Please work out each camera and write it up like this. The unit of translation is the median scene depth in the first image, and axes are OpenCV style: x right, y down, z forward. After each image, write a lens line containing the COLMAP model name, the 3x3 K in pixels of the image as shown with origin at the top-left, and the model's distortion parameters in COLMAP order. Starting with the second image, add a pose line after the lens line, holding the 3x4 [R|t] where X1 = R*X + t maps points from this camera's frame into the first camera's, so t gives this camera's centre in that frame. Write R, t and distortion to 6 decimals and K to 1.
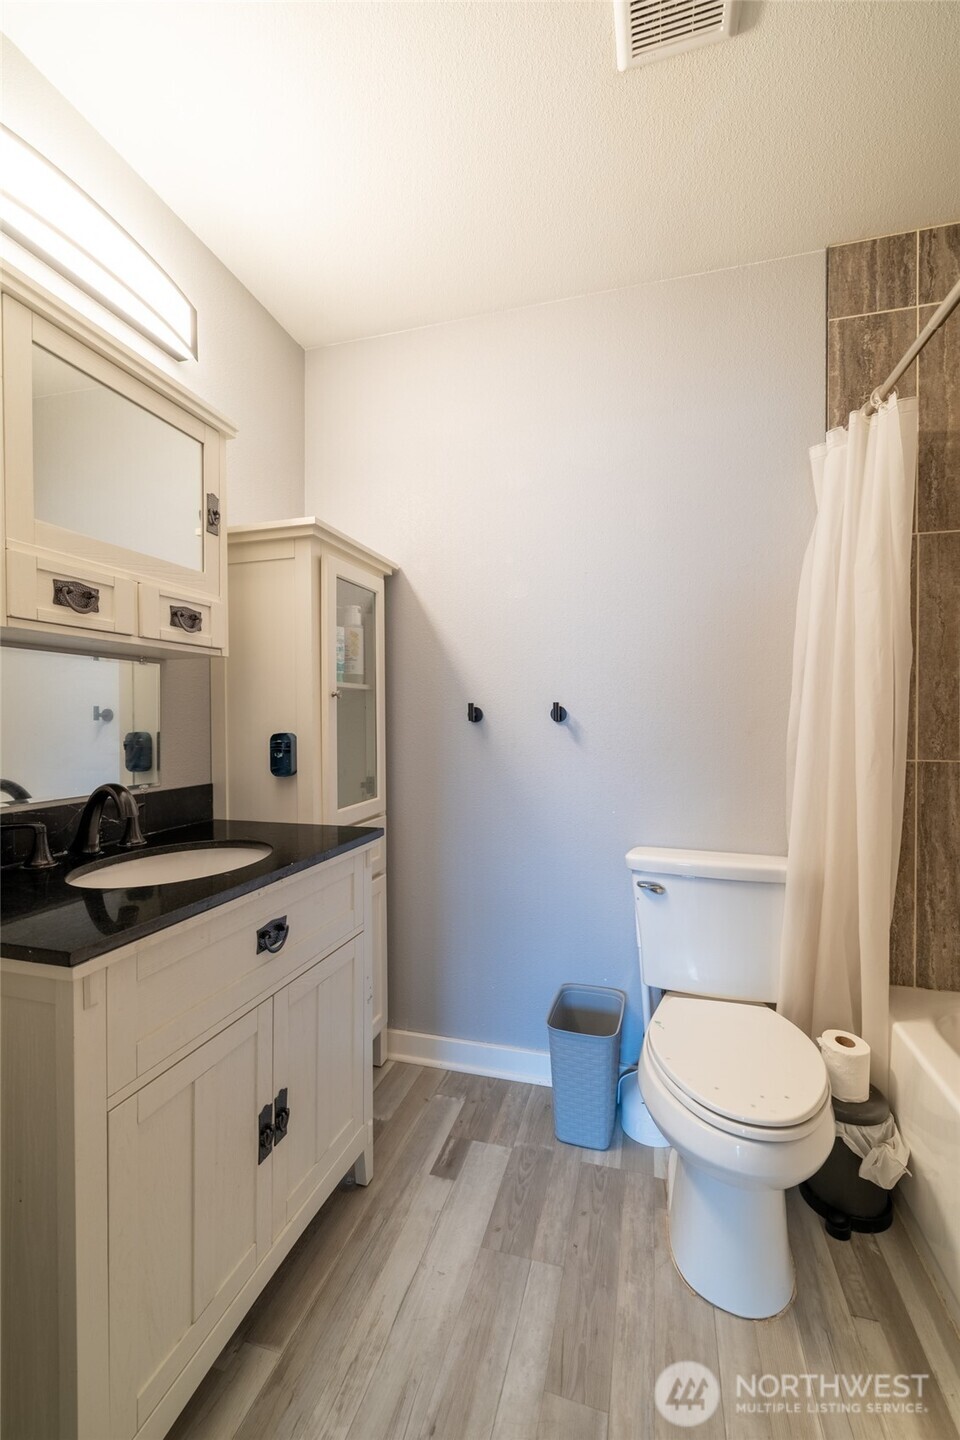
lens RADIAL K [[598.4, 0, 483.6], [0, 598.4, 716.6], [0, 0, 1]] dist [-0.001200, -0.000243]
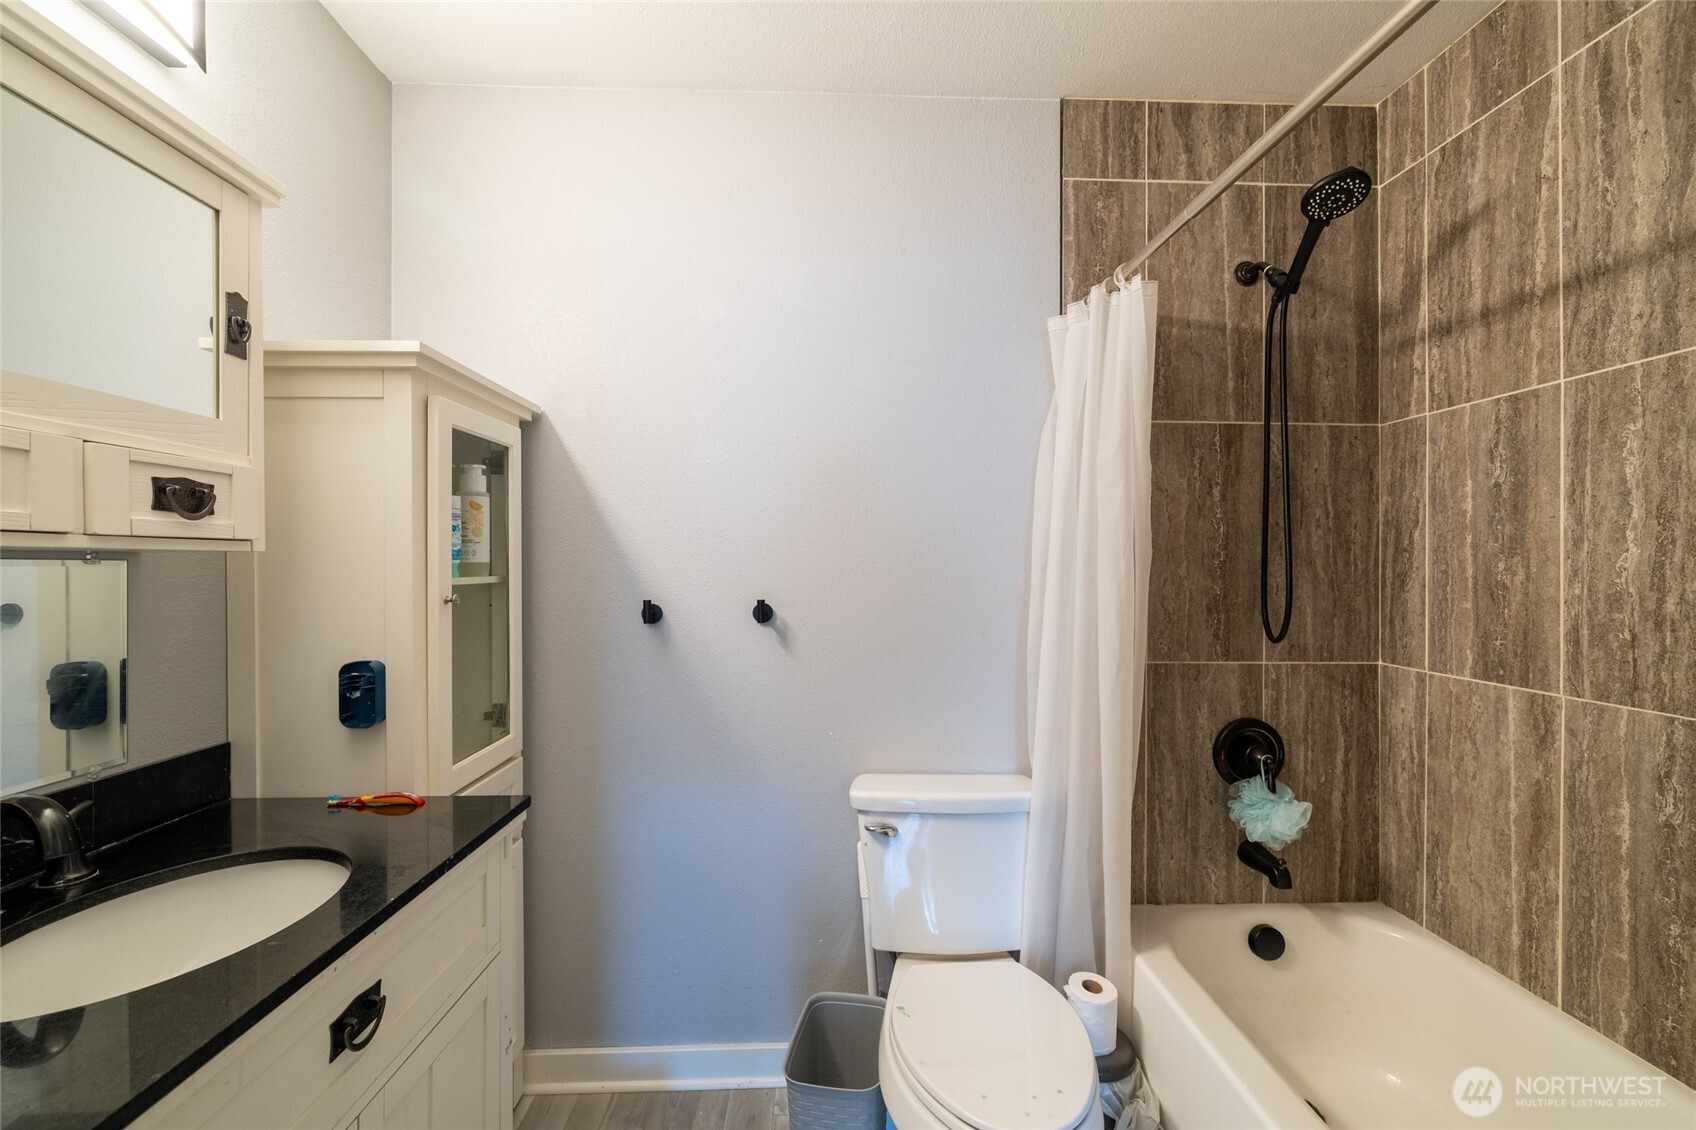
lens RADIAL K [[704.8, 0, 854.9], [0, 704.8, 566.4], [0, 0, 1]] dist [-0.001200, -0.000243]
pose [[0.951031, 0.002700, 0.309084, -0.055983], [-0.001434, 0.999990, -0.004322, -0.072990], [-0.309093, 0.003667, 0.951025, 0.087417]]
